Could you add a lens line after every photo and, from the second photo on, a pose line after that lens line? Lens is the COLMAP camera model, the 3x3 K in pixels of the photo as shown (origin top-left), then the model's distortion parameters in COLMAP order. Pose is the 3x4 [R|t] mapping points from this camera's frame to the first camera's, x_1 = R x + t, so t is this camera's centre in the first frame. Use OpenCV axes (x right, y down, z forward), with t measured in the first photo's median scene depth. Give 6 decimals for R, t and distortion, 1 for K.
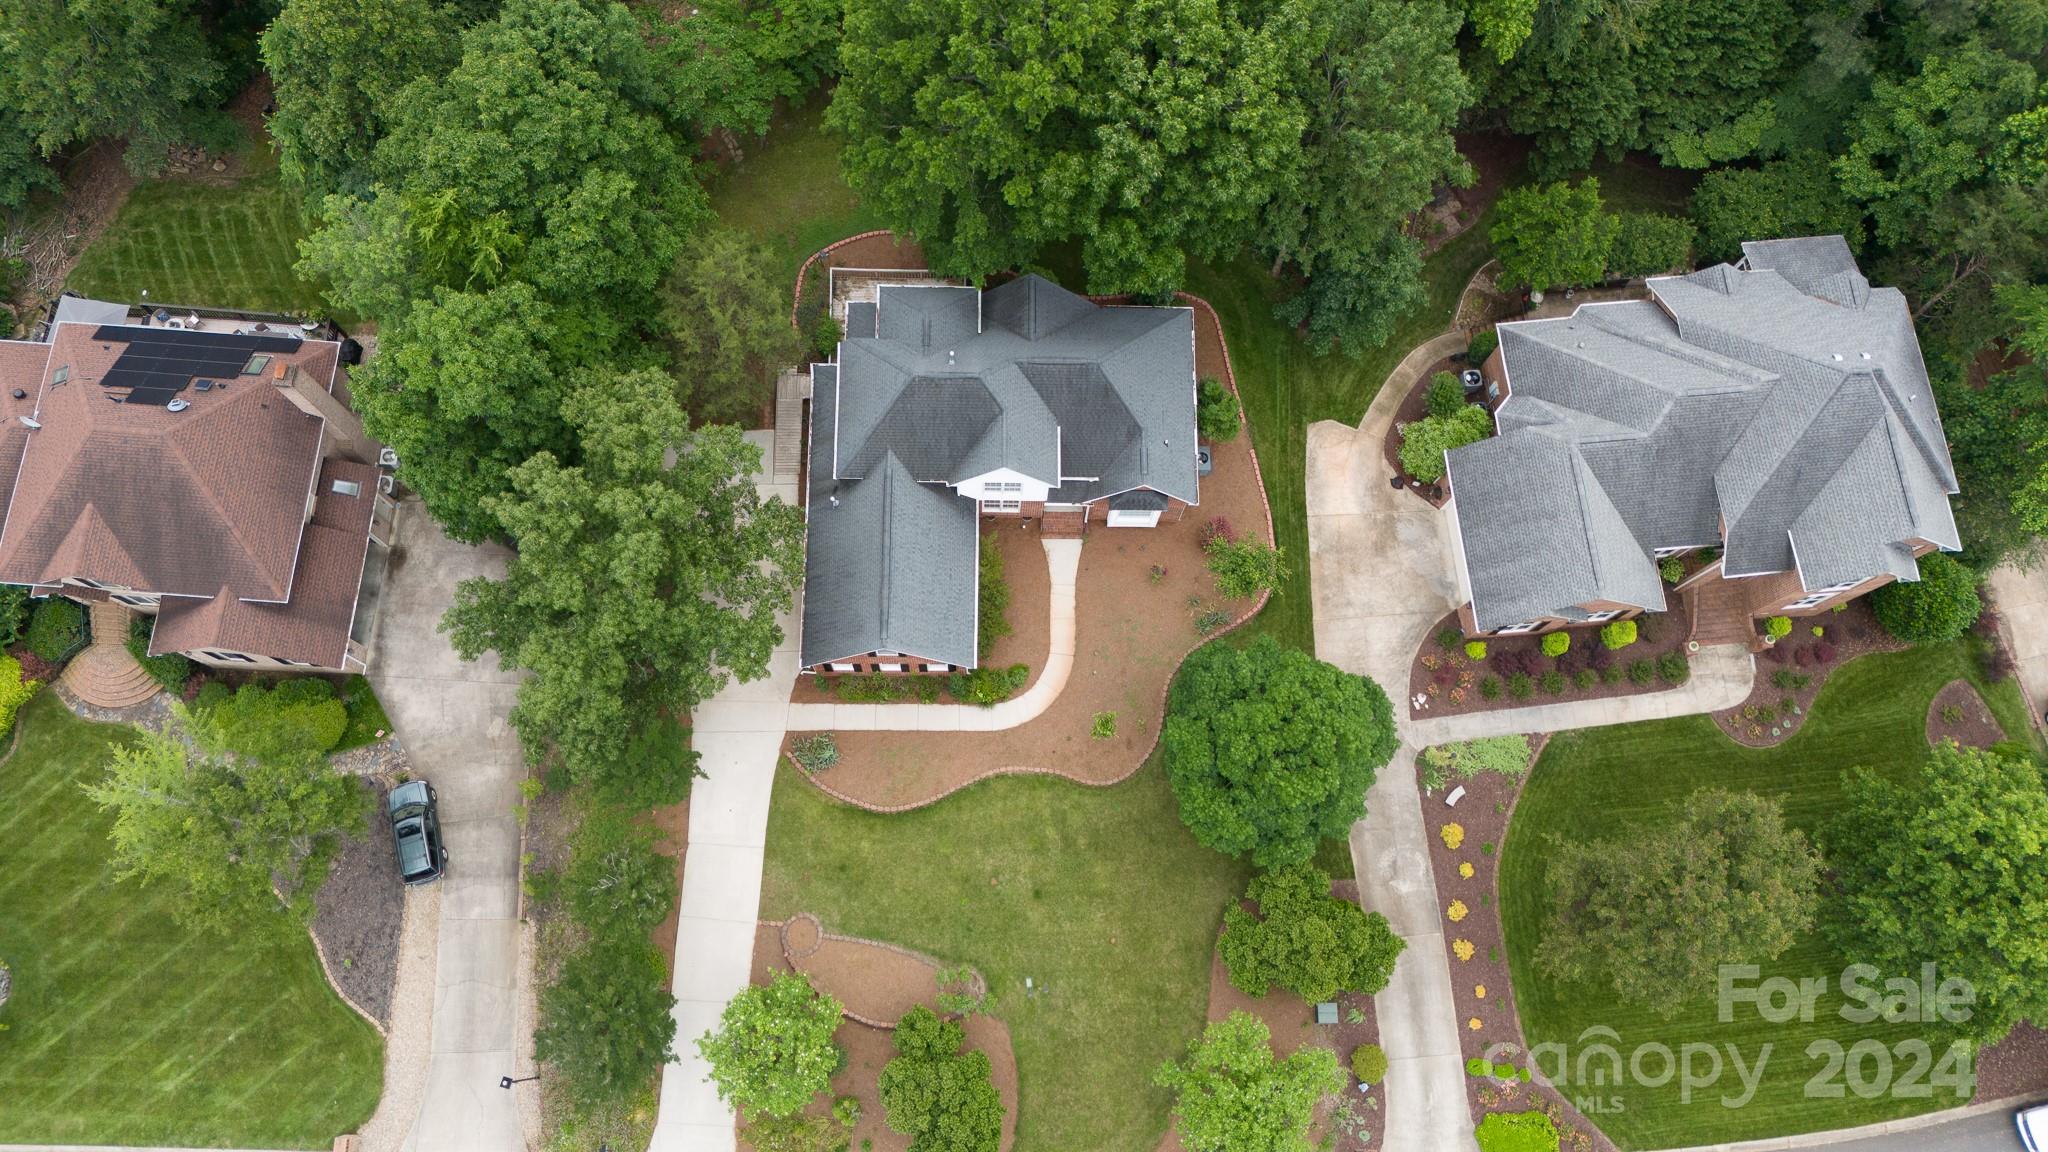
lens RADIAL K [[1526.5, 0, 1015.9], [0, 1526.5, 585.2], [0, 0, 1]] dist [0.127563, -0.186465]
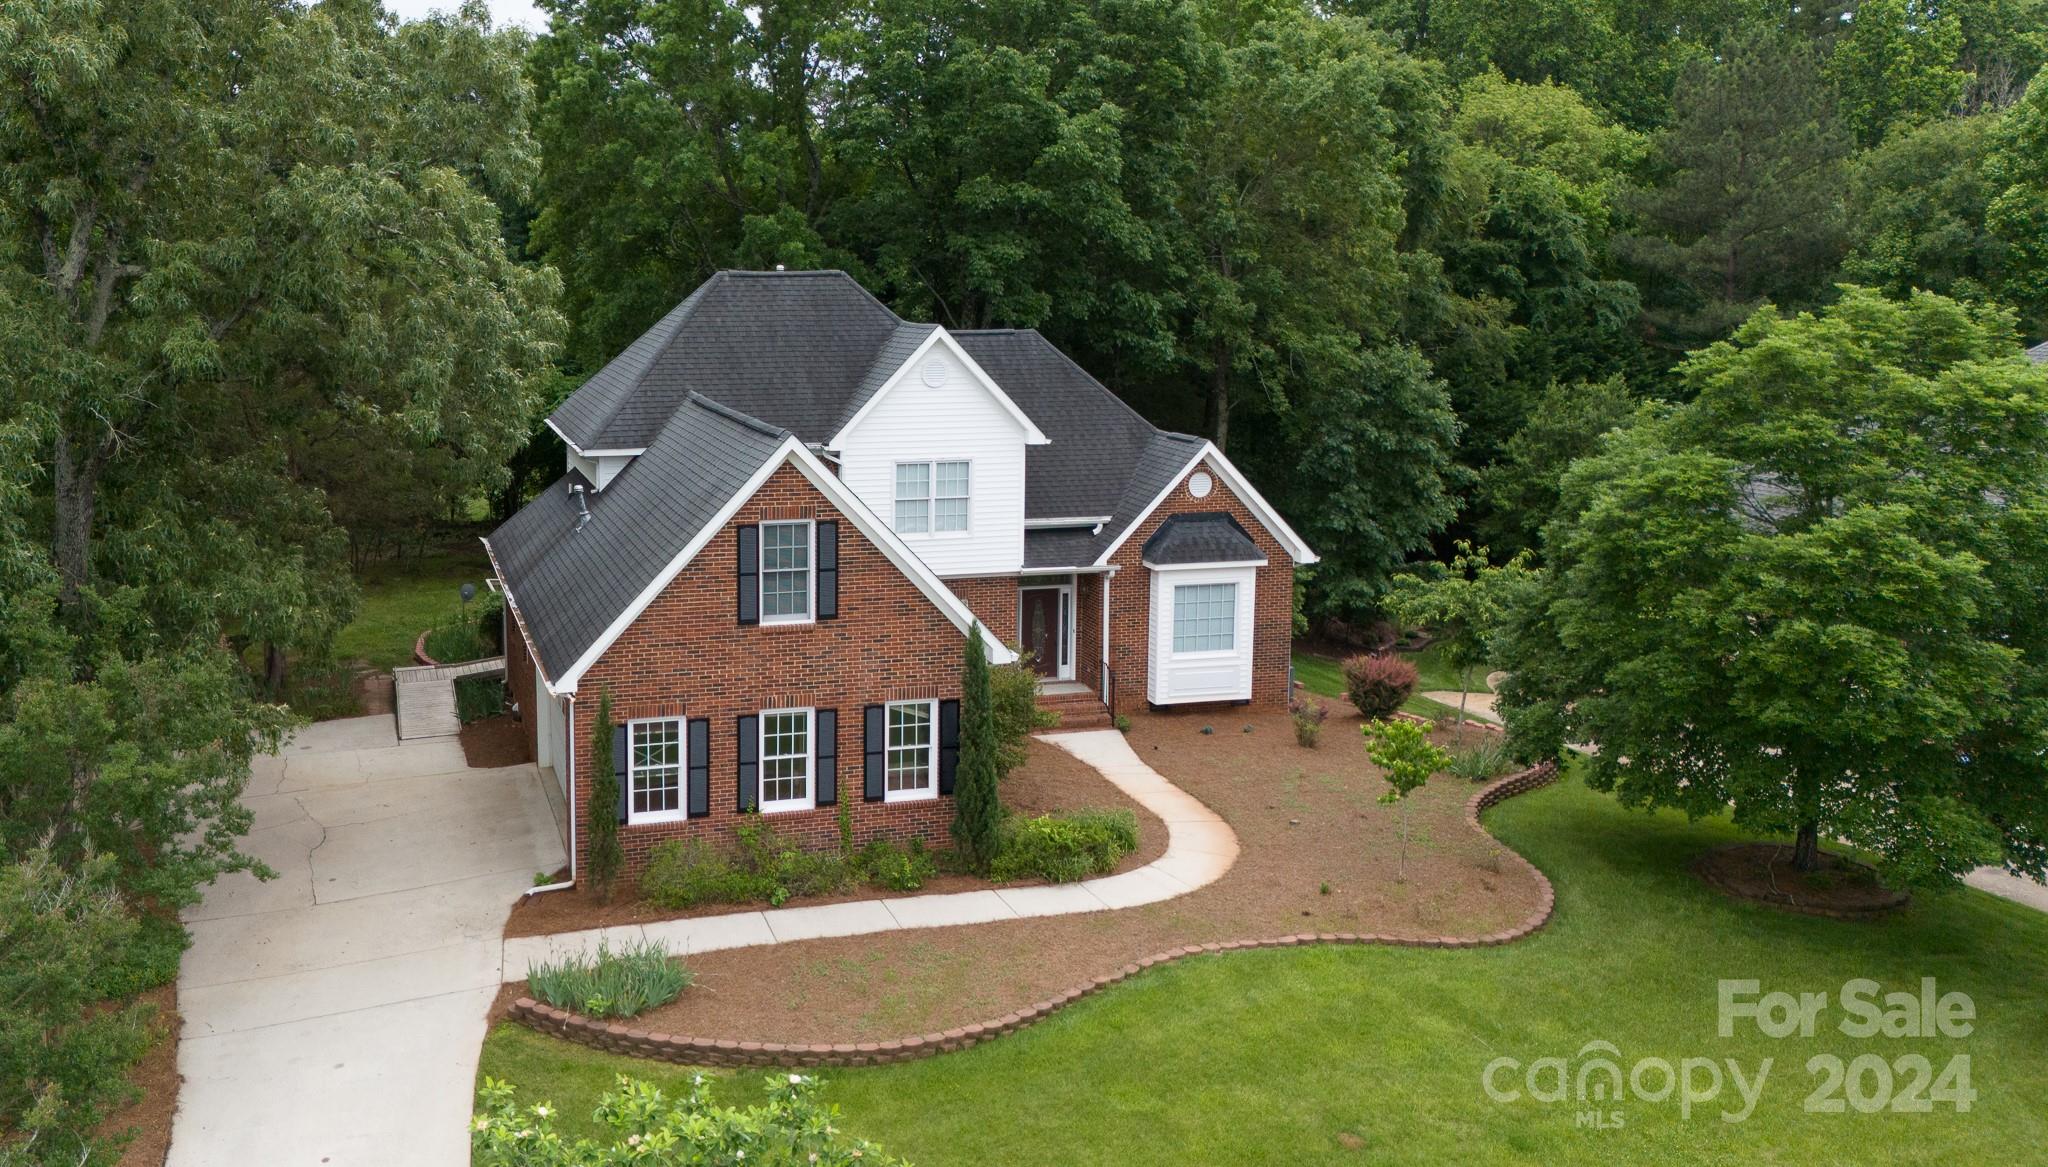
lens RADIAL K [[1784.3, 0, 846.7], [0, 1784.3, 496.3], [0, 0, 1]] dist [0.124400, -0.168249]
pose [[0.961458, -0.060737, 0.268160, -0.173274], [0.269792, 0.396457, -0.877516, 0.392752], [-0.053016, 0.916042, 0.397563, 0.750960]]
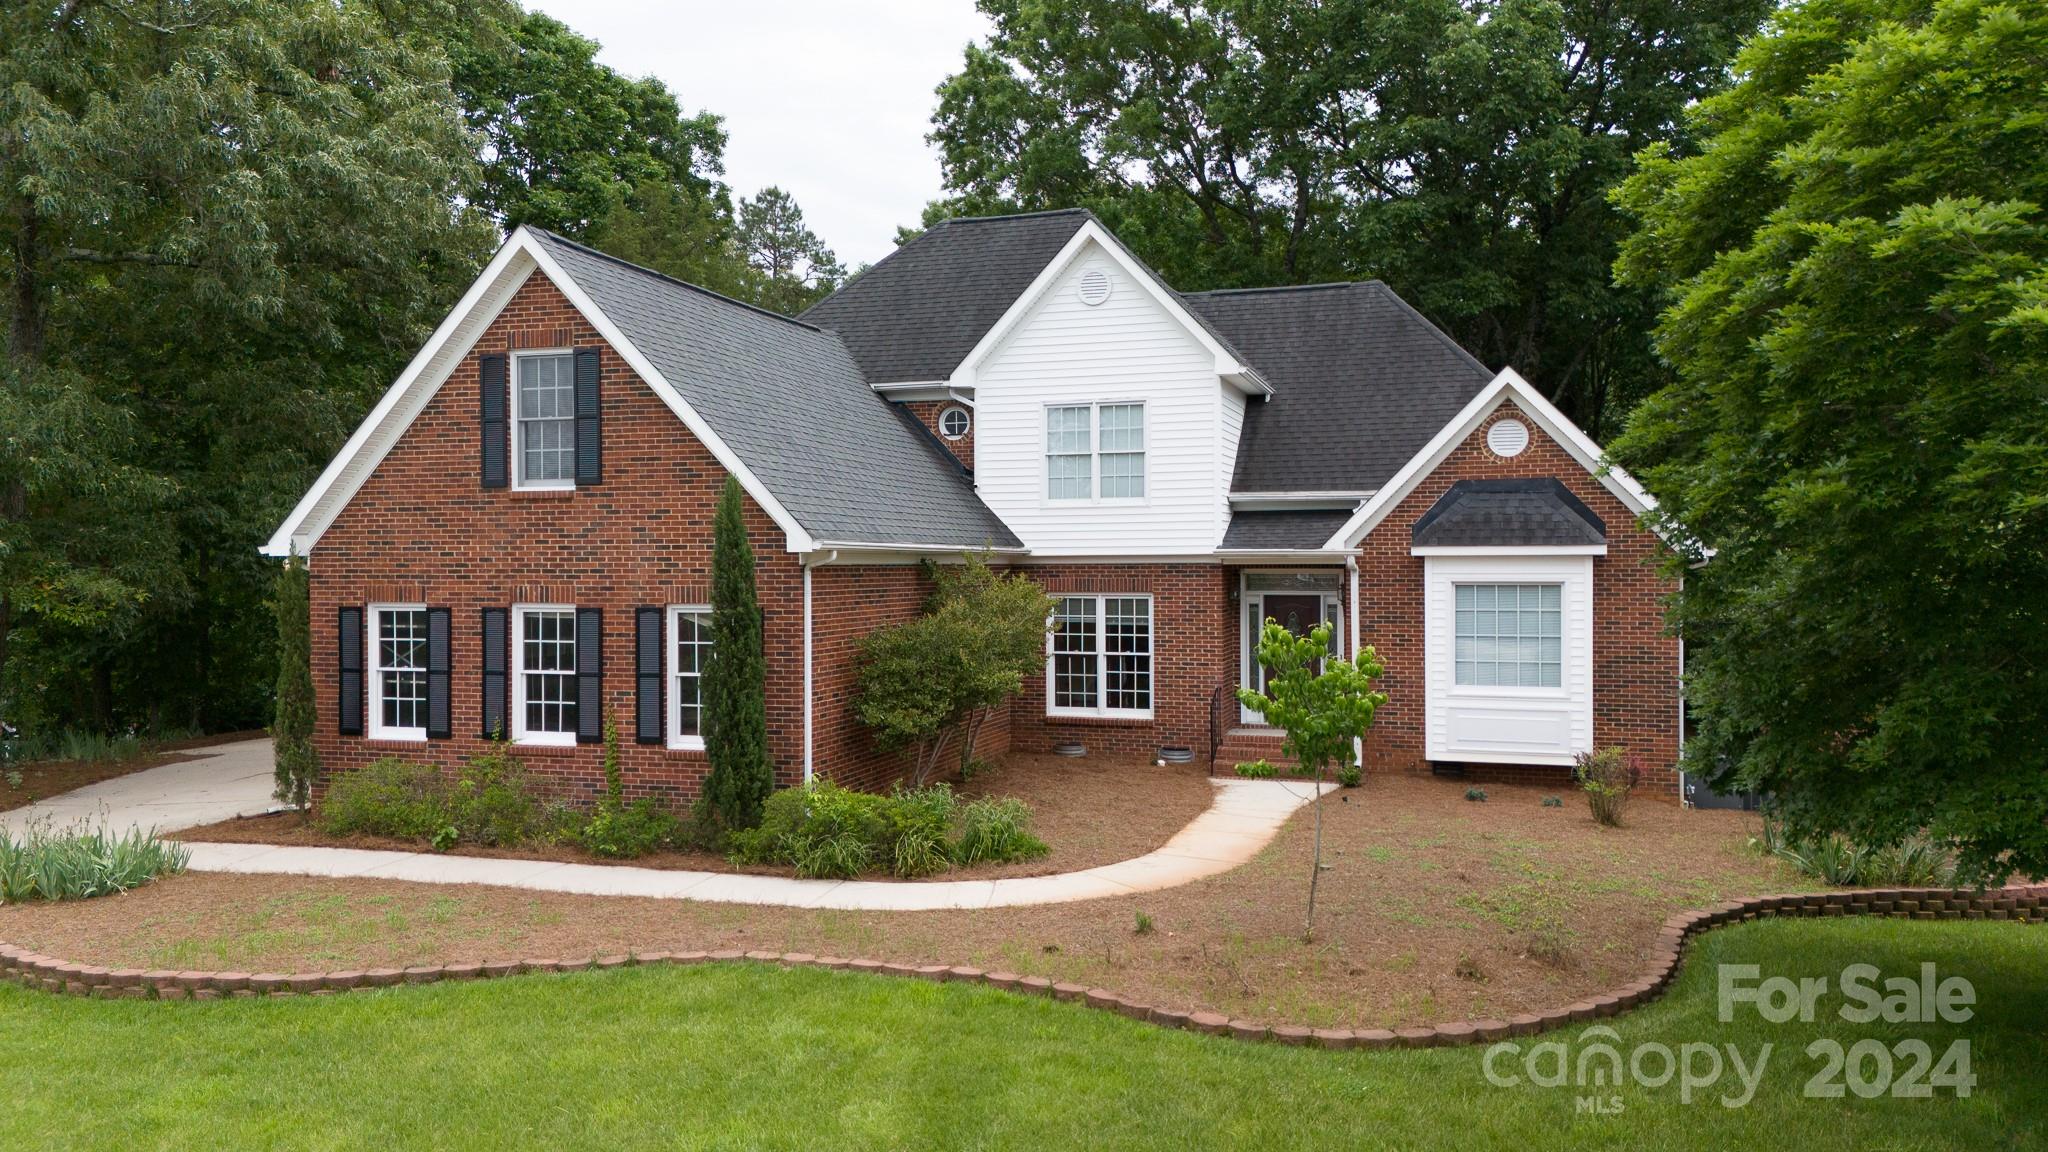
lens RADIAL K [[1526.5, 0, 1015.9], [0, 1526.5, 585.2], [0, 0, 1]] dist [0.127563, -0.186465]
pose [[0.952799, -0.026128, -0.302475, 0.078390], [-0.283175, 0.282777, -0.916433, 0.268032], [0.109477, 0.958830, 0.262031, 0.895448]]
